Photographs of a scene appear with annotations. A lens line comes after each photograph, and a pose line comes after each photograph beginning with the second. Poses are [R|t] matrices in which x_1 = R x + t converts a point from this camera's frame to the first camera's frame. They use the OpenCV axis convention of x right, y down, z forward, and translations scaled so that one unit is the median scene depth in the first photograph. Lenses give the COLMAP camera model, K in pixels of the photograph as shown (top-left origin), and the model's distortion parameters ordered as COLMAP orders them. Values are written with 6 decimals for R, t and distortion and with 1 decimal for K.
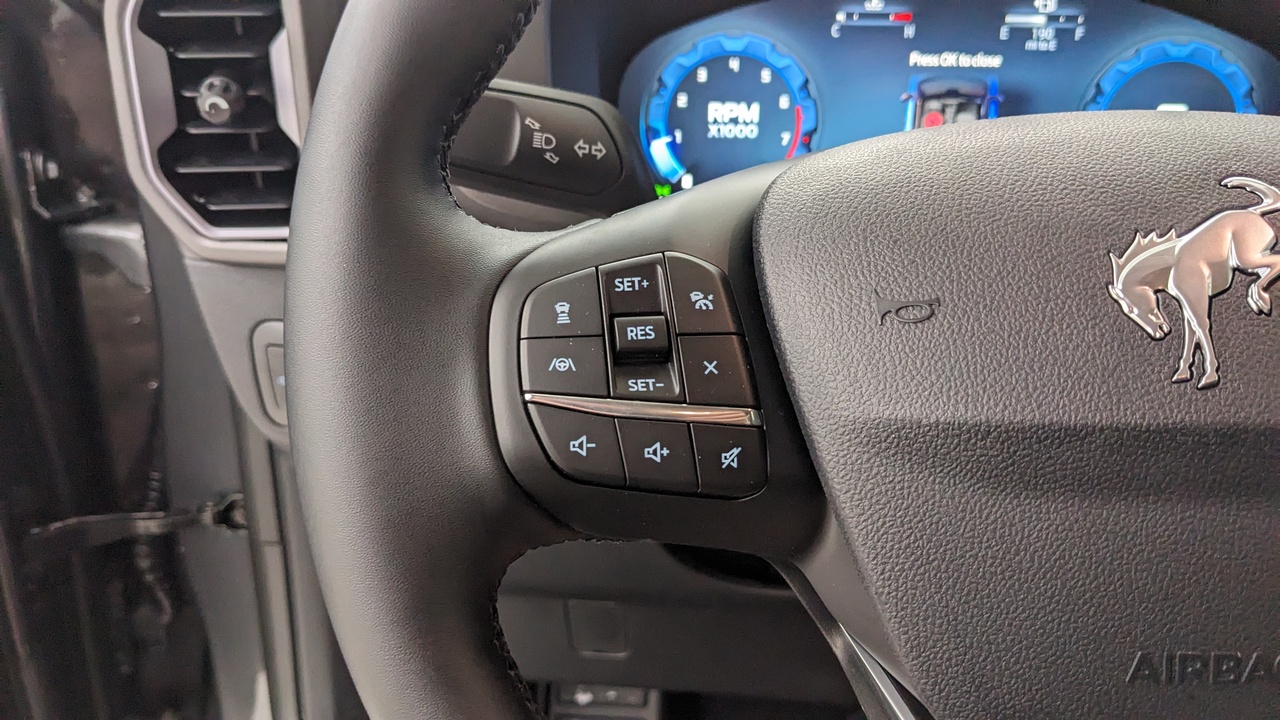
lens RADIAL K [[992.6, 0, 683.0], [0, 992.6, 349.0], [0, 0, 1]] dist [0.009970, -0.039793]
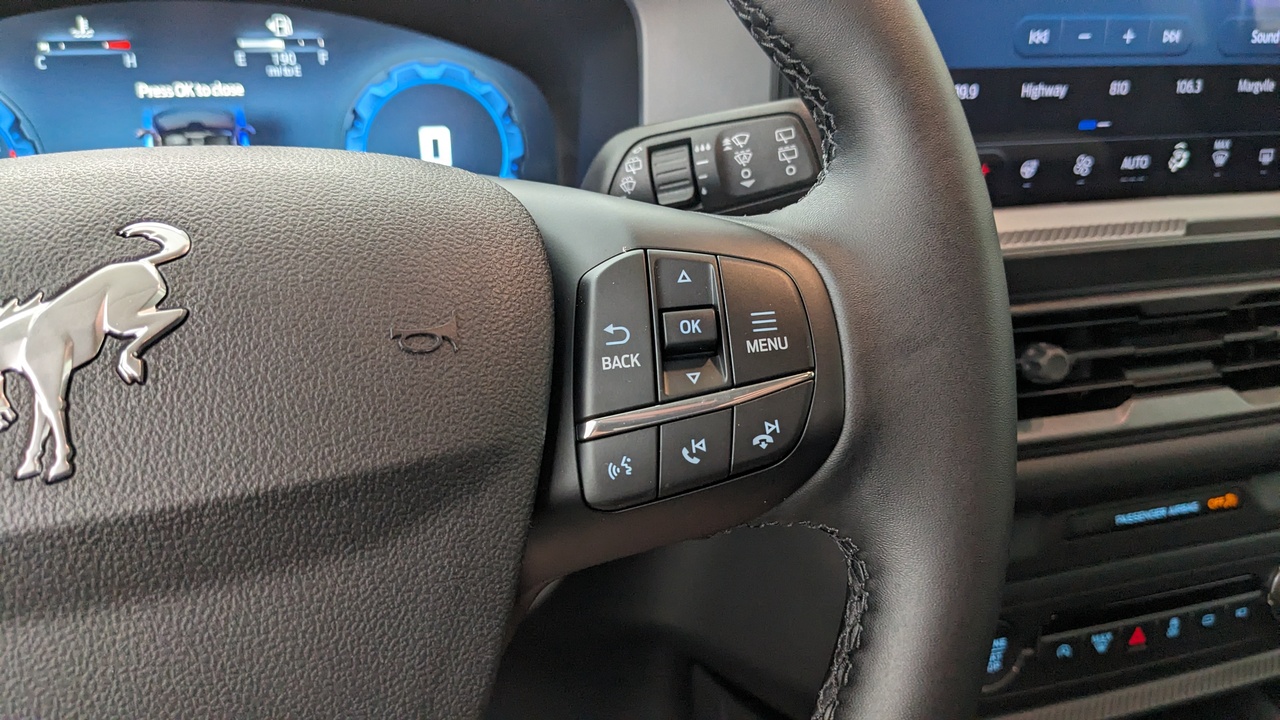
lens RADIAL K [[992.6, 0, 630.1], [0, 992.6, 362.7], [0, 0, 1]] dist [0.009970, -0.039793]
pose [[0.933085, -0.127278, 0.336382, 0.317331], [0.130275, 0.991383, 0.013745, -0.003676], [-0.335232, 0.030997, 0.941625, 0.017407]]
